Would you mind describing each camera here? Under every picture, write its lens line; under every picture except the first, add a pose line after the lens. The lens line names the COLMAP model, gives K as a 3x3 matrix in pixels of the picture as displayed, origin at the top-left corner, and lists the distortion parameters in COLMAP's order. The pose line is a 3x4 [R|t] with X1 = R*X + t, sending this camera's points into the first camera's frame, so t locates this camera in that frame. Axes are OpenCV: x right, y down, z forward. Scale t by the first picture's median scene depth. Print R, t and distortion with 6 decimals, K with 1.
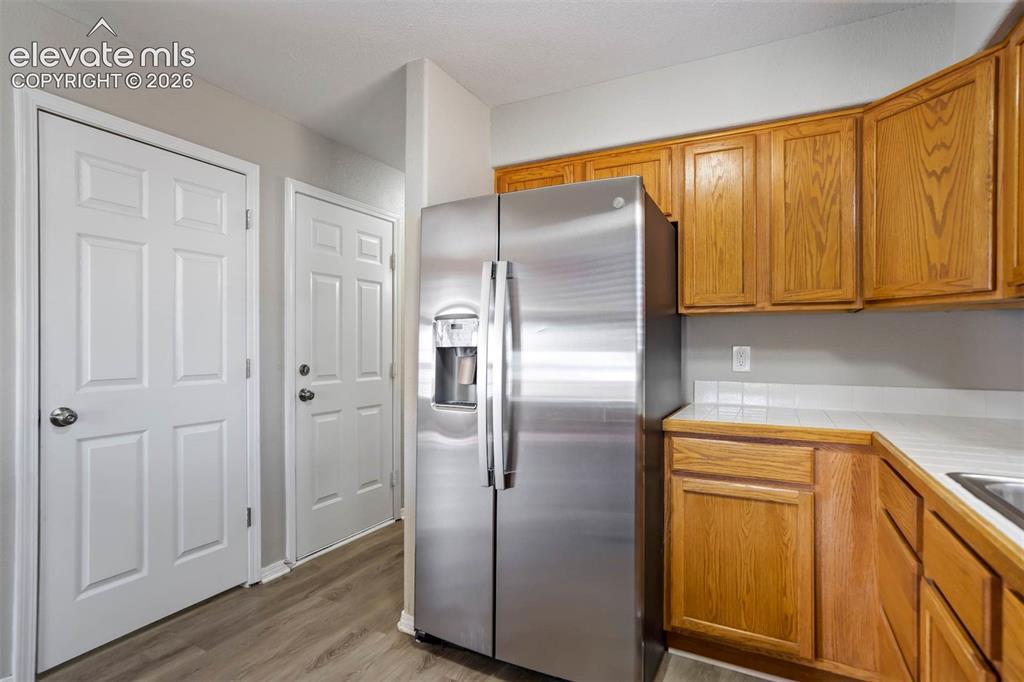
lens RADIAL K [[507.9, 0, 512.0], [0, 507.9, 341.0], [0, 0, 1]] dist [-0.003662, 0.010771]
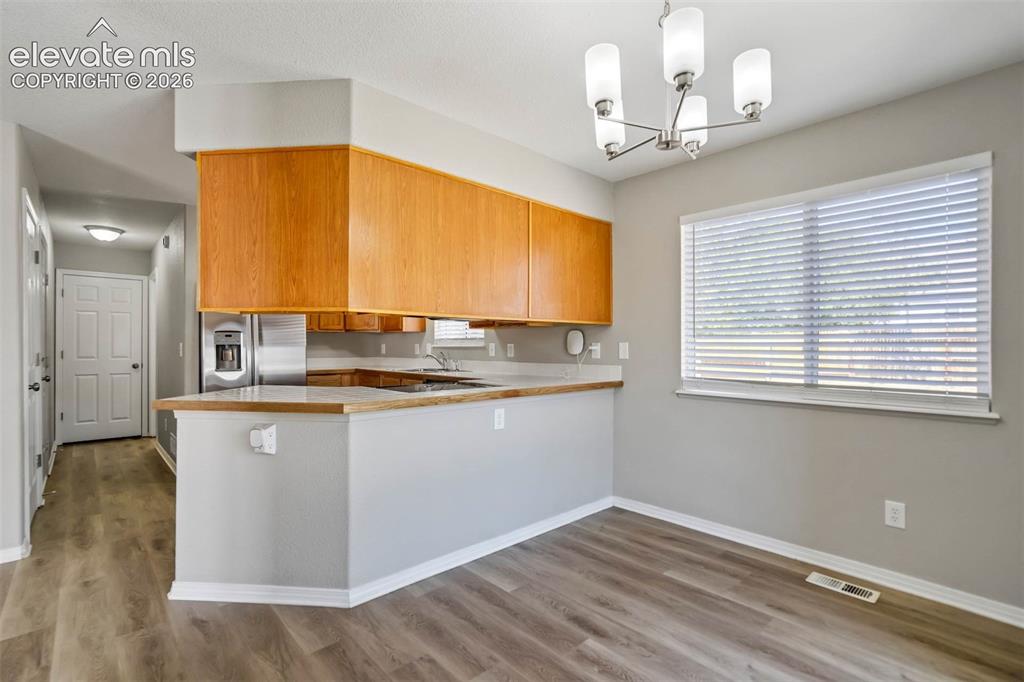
lens RADIAL K [[475.3, 0, 512.0], [0, 475.3, 341.0], [0, 0, 1]] dist [-0.013300, 0.000610]
pose [[0.344394, 0.006204, 0.938805, -1.713353], [0.001515, 0.999973, -0.007164, 0.012336], [-0.938824, 0.003890, 0.344376, -0.978585]]
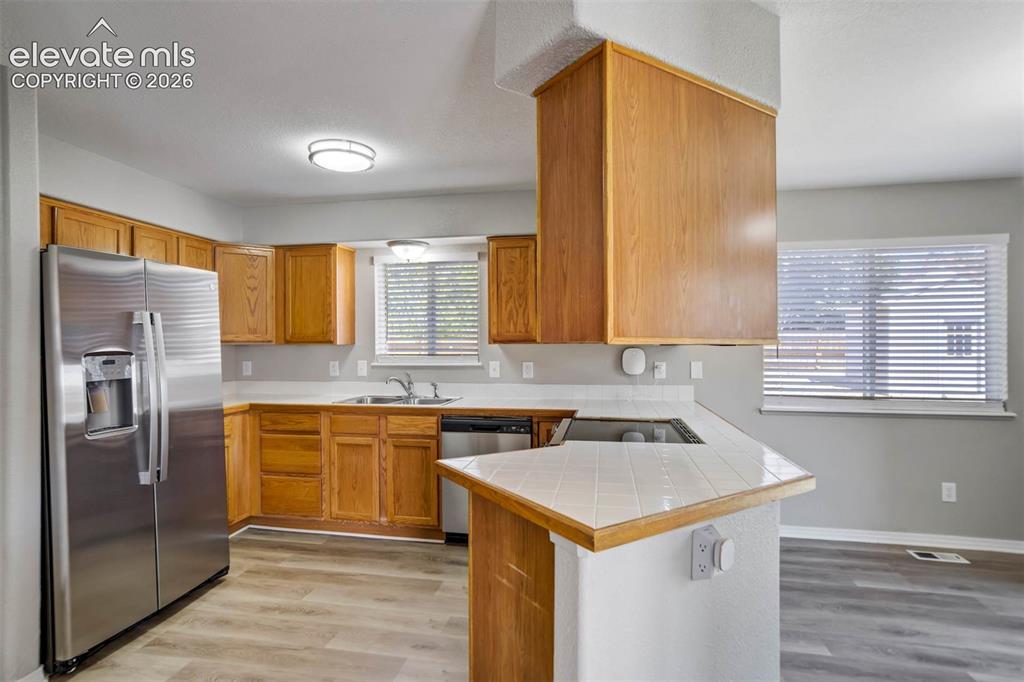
lens RADIAL K [[507.9, 0, 512.0], [0, 507.9, 341.0], [0, 0, 1]] dist [-0.003662, 0.010771]
pose [[-0.285001, 0.002306, 0.958524, -1.485814], [0.003703, 0.999992, -0.001305, -0.072462], [-0.958520, 0.003178, -0.285007, 0.458273]]
